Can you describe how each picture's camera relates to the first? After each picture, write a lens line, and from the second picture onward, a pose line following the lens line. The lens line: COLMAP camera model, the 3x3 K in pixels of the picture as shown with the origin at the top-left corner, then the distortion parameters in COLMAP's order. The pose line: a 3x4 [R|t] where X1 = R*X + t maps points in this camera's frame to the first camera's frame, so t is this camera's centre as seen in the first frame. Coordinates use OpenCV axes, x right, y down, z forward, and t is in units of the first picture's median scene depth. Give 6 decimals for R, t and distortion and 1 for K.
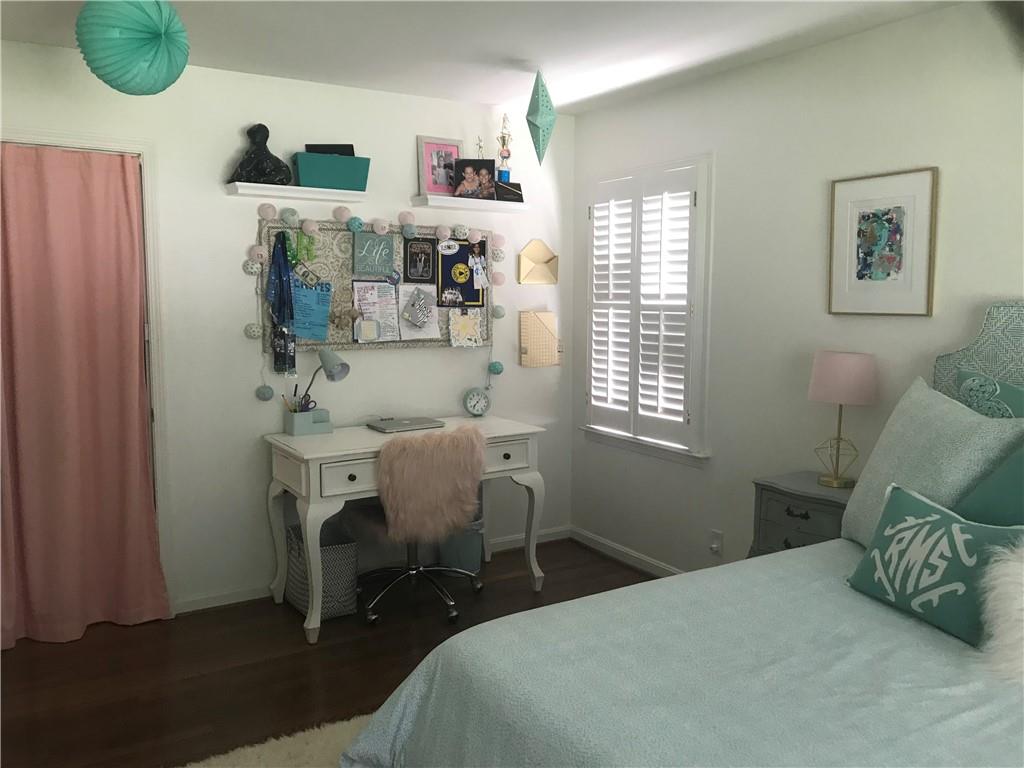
lens RADIAL K [[835.5, 0, 512.9], [0, 835.5, 382.5], [0, 0, 1]] dist [-0.006756, -0.002865]
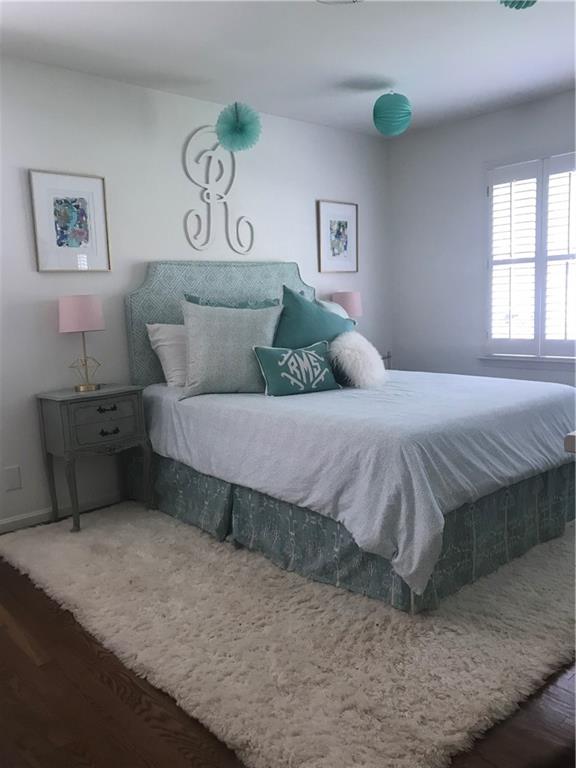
lens RADIAL K [[626.6, 0, 288.4], [0, 626.6, 386.5], [0, 0, 1]] dist [-0.006756, -0.002865]
pose [[-0.182048, -0.138039, 0.973552, -0.743014], [0.139785, 0.976408, 0.164583, -0.012208], [-0.973303, 0.166050, -0.158458, 0.860594]]
